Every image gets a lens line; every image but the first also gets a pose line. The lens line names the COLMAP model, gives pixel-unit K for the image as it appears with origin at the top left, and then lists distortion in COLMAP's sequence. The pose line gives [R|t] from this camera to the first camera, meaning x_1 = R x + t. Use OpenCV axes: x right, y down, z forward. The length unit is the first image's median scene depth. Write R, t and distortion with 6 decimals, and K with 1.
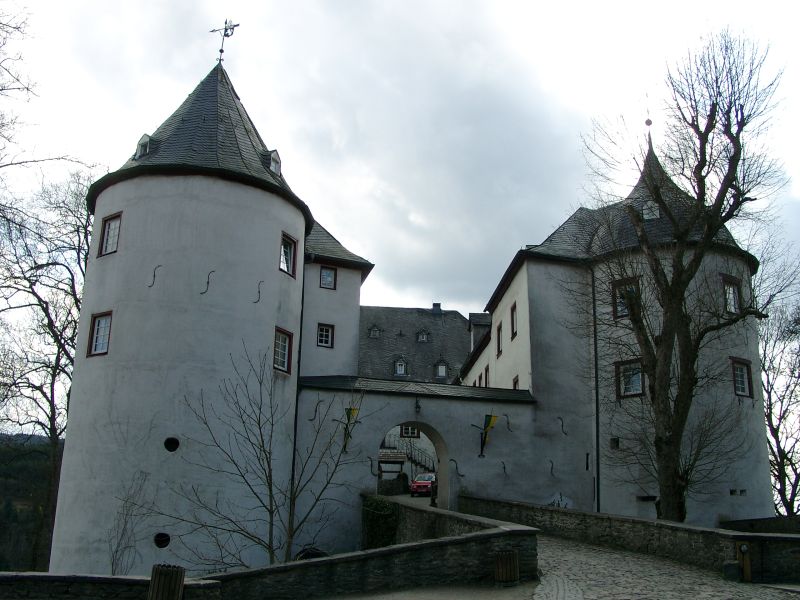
lens RADIAL K [[784.8, 0, 396.6], [0, 784.8, 310.3], [0, 0, 1]] dist [-0.083289, 0.000000]
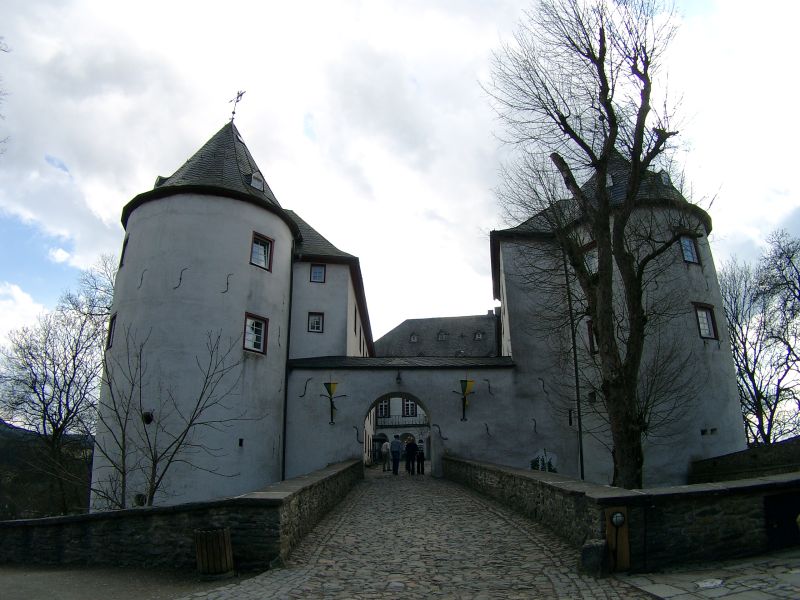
lens RADIAL K [[525.4, 0, 396.6], [0, 525.4, 310.8], [0, 0, 1]] dist [-0.210876, 0.029567]
pose [[0.971364, -0.109087, -0.211075, 0.195374], [0.097189, 0.993077, -0.065975, 0.080877], [0.216811, 0.043571, 0.975241, 0.298555]]
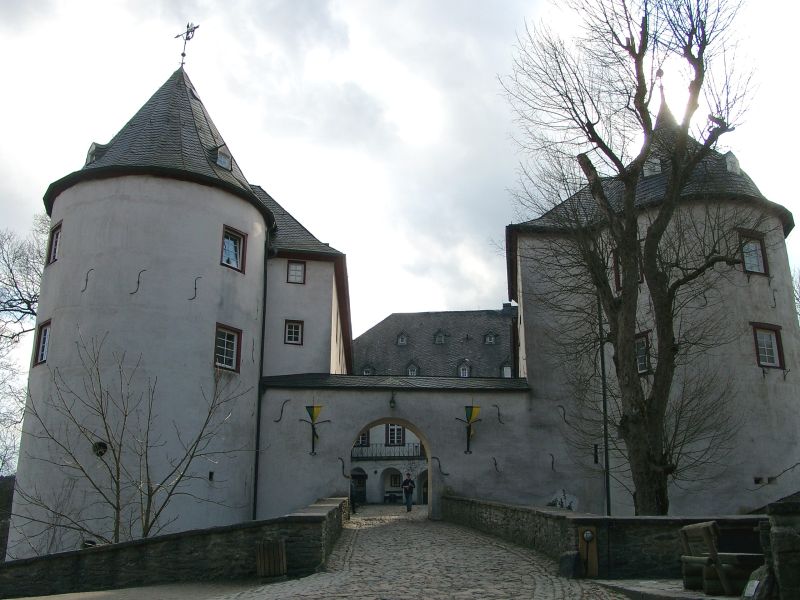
lens RADIAL K [[784.8, 0, 394.8], [0, 784.8, 311.7], [0, 0, 1]] dist [-0.083289, 0.000000]
pose [[0.979939, -0.079083, -0.182937, 0.215478], [0.074616, 0.996725, -0.031184, 0.048488], [0.184804, 0.016909, 0.982630, 0.094576]]
